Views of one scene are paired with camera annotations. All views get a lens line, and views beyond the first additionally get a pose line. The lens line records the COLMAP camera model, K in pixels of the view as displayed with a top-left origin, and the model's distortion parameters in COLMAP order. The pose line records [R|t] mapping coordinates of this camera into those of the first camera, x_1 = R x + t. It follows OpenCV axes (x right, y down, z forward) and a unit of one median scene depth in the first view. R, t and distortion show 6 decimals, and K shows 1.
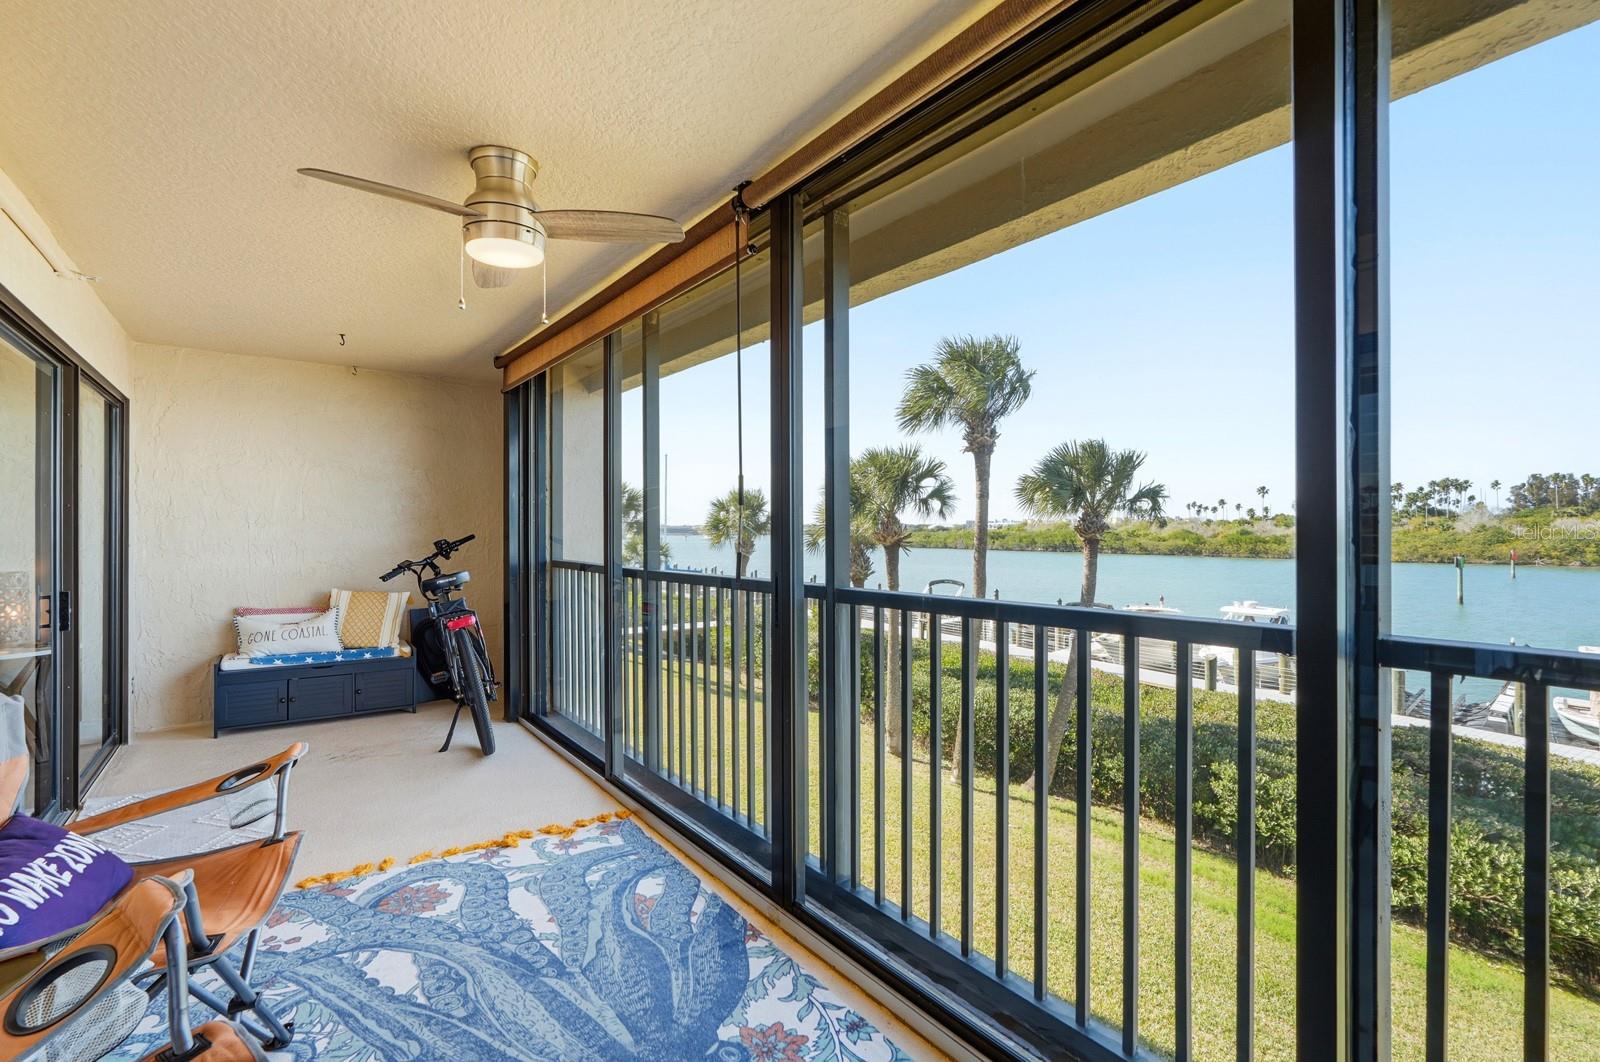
lens RADIAL K [[710.4, 0, 795.6], [0, 710.4, 539.0], [0, 0, 1]] dist [-0.002106, 0.001820]
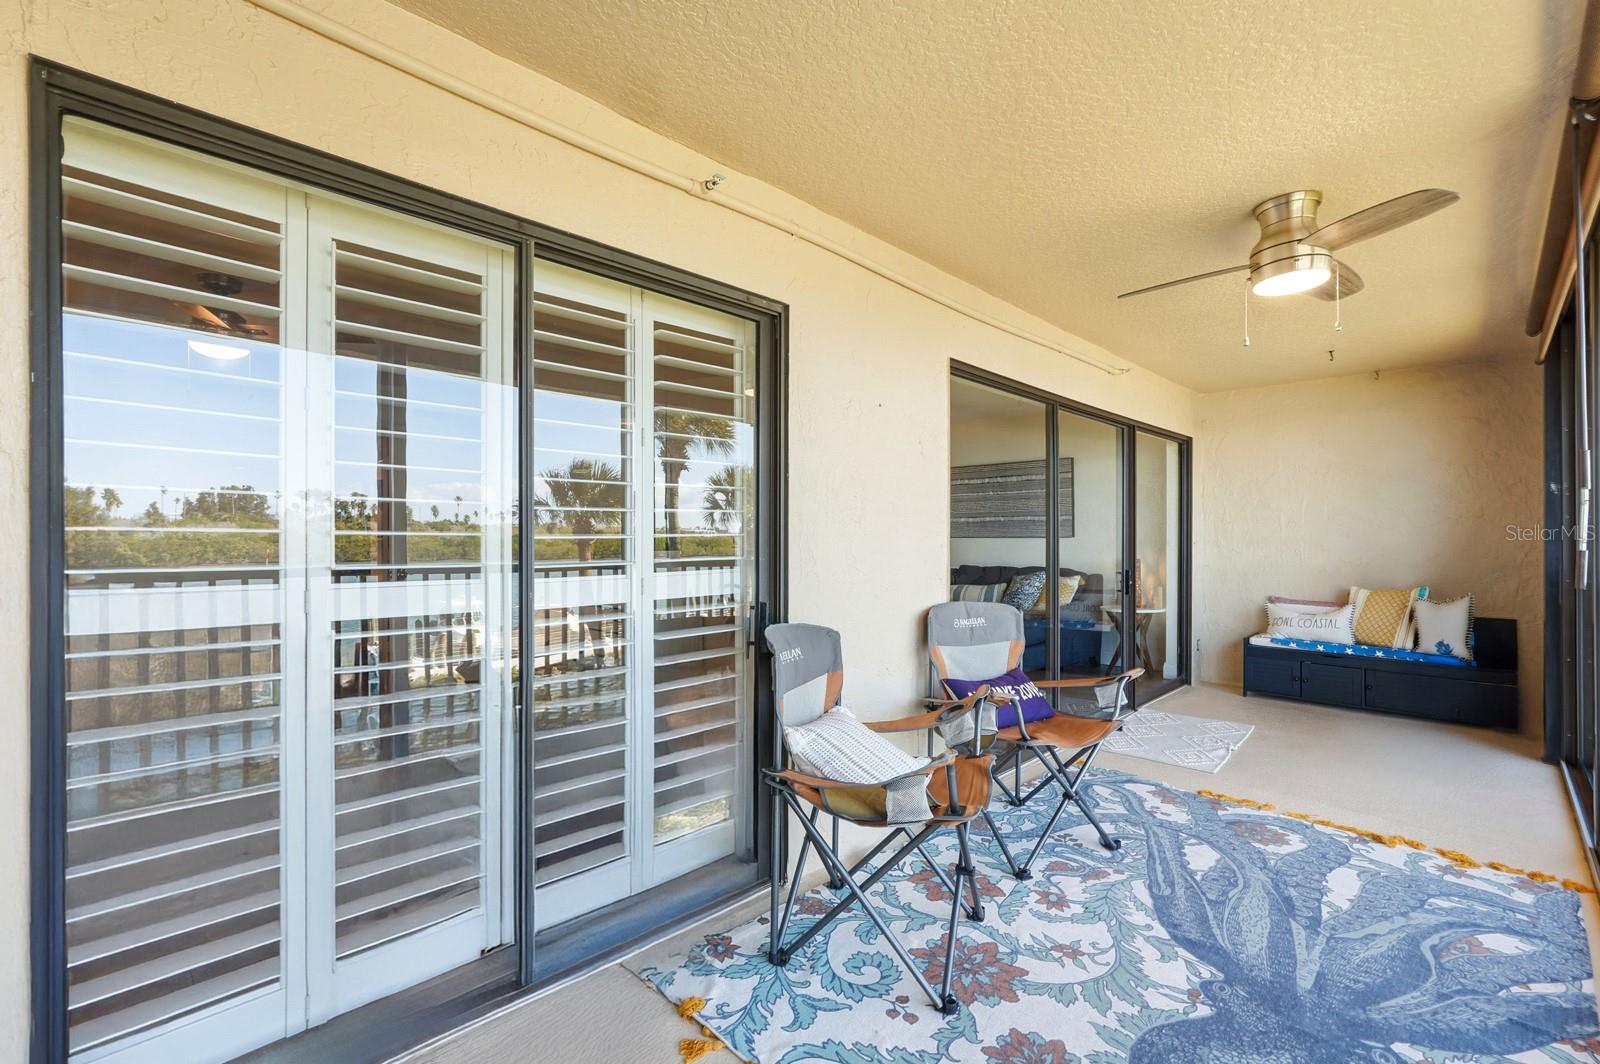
lens RADIAL K [[710.4, 0, 795.6], [0, 710.4, 540.0], [0, 0, 1]] dist [-0.002106, 0.001820]
pose [[0.152005, 0.000690, -0.988379, 0.495504], [-0.008305, 0.999965, -0.000579, 0.015907], [0.988345, 0.008296, 0.152006, 0.032497]]
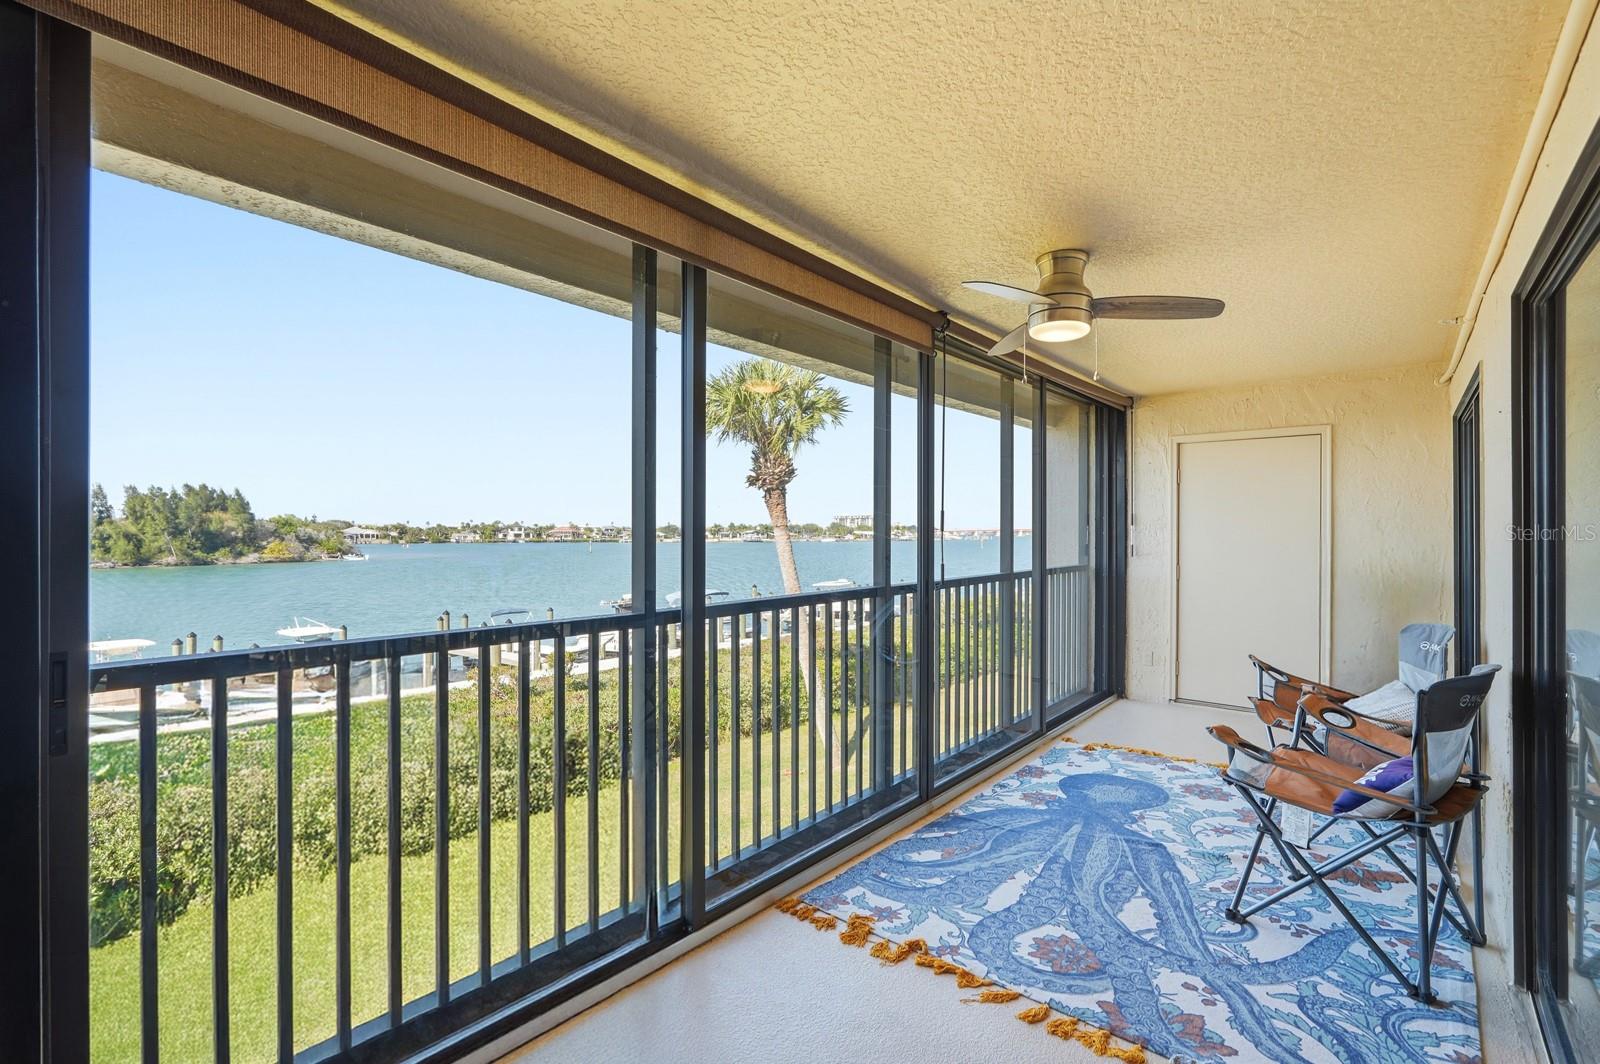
lens RADIAL K [[672.6, 0, 800.0], [0, 672.6, 532.0], [0, 0, 1]] dist [0.000810, -0.012256]
pose [[-0.209089, 0.019541, 0.977701, -1.232694], [0.015758, 0.999738, -0.016612, -0.028376], [-0.977770, 0.011933, -0.209342, 1.404183]]
